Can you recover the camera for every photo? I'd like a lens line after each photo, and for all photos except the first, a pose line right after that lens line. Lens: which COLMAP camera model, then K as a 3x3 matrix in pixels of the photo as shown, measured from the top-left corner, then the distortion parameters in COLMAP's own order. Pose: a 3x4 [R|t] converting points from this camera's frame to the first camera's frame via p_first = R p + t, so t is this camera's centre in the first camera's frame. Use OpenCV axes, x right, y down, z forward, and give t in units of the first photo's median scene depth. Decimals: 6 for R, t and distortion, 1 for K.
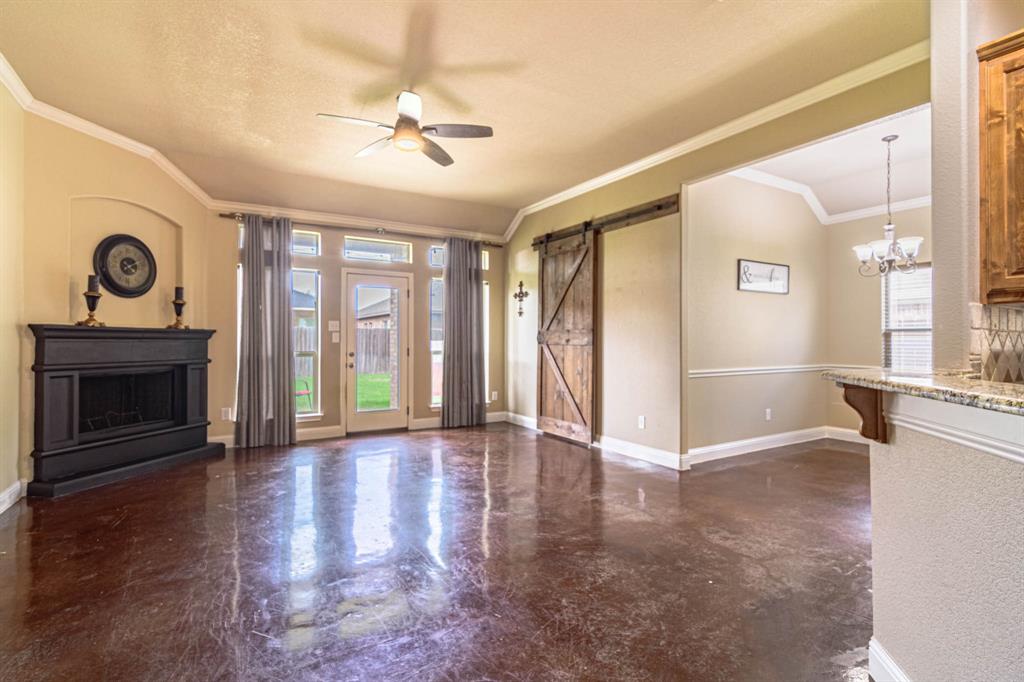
lens RADIAL K [[494.9, 0, 509.6], [0, 494.9, 338.0], [0, 0, 1]] dist [0.000257, 0.000876]
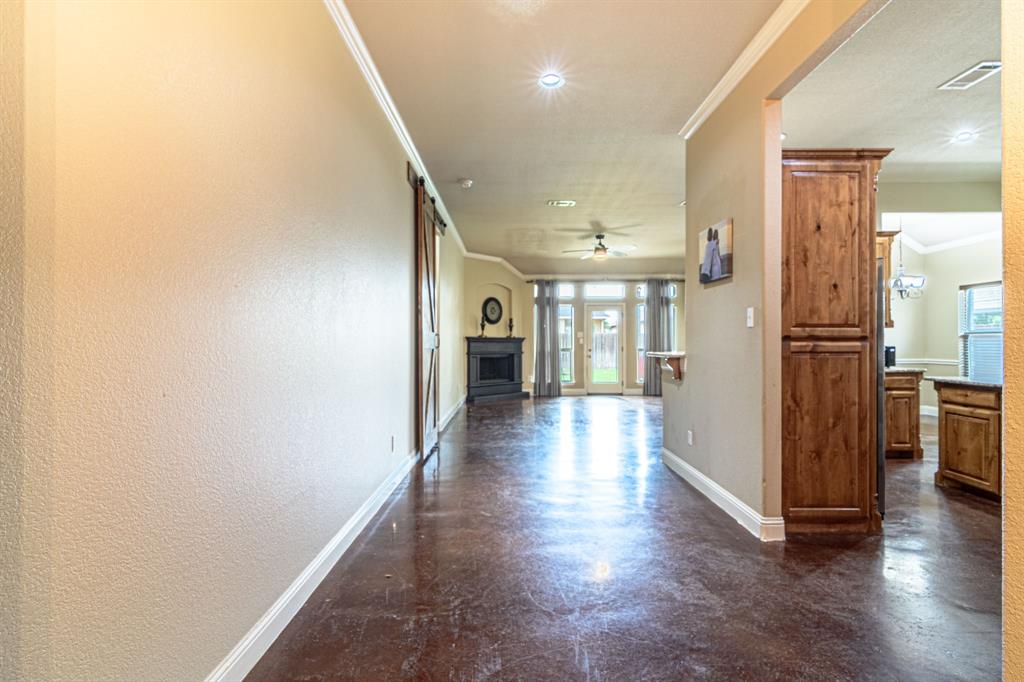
lens RADIAL K [[504.2, 0, 512.0], [0, 504.2, 341.0], [0, 0, 1]] dist [0.000612, 0.000203]
pose [[0.855028, -0.005163, -0.518556, 0.438260], [0.006329, 0.999980, 0.000480, -0.003525], [0.518543, -0.003693, 0.855044, -0.806233]]
